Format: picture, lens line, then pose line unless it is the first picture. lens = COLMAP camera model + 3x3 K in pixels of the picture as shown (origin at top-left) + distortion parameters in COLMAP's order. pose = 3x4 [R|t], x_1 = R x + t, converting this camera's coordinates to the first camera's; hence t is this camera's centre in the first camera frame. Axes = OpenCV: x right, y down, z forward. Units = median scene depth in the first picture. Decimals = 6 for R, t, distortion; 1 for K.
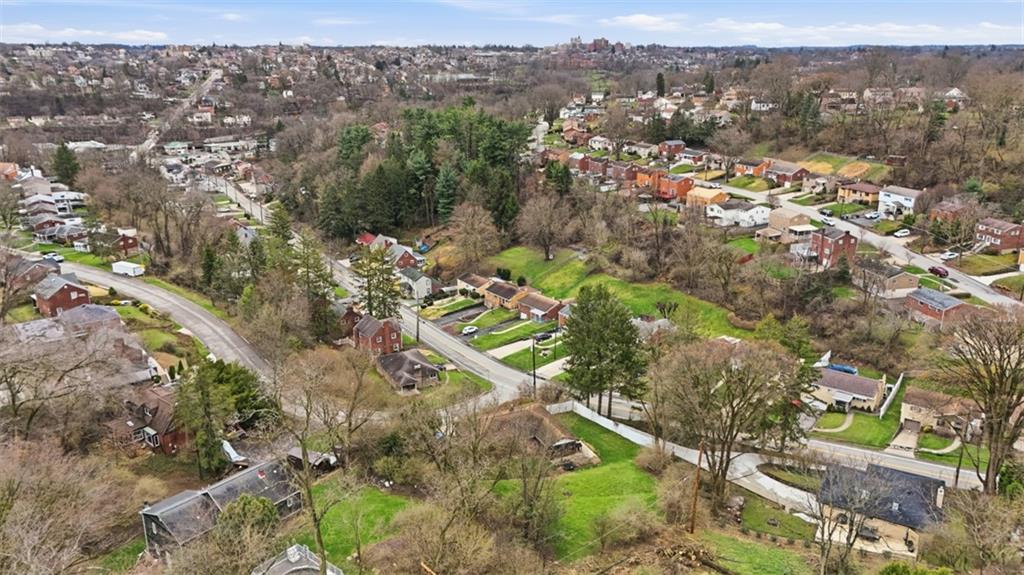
lens RADIAL K [[739.0, 0, 512.0], [0, 739.0, 287.5], [0, 0, 1]] dist [0.087670, -0.107769]
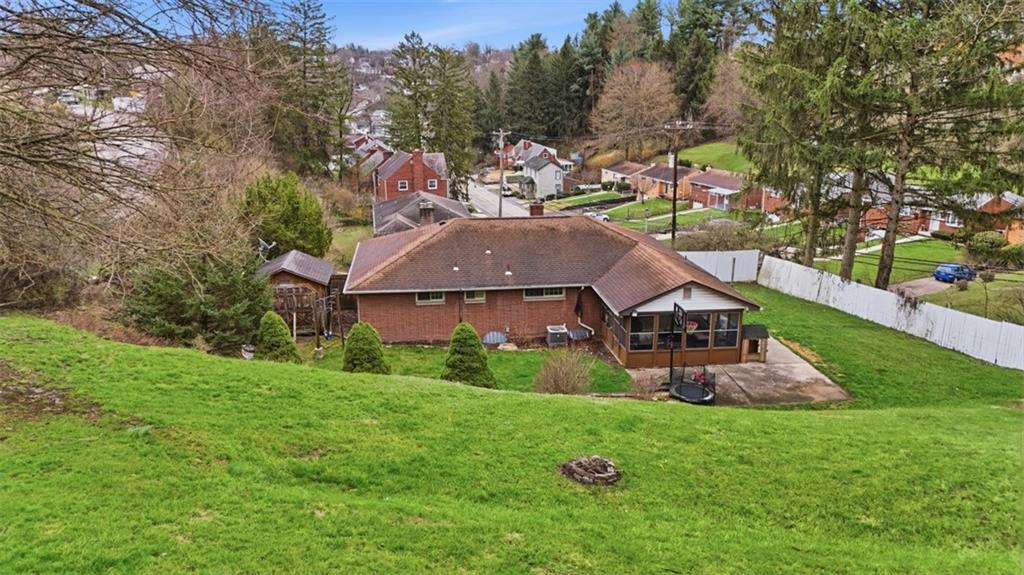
lens RADIAL K [[739.0, 0, 512.0], [0, 739.0, 287.5], [0, 0, 1]] dist [0.087670, -0.107769]
pose [[0.954659, 0.089690, -0.283871, 0.029986], [-0.098034, 0.995066, -0.015293, 0.076626], [0.281099, 0.042429, 0.958741, 0.267861]]
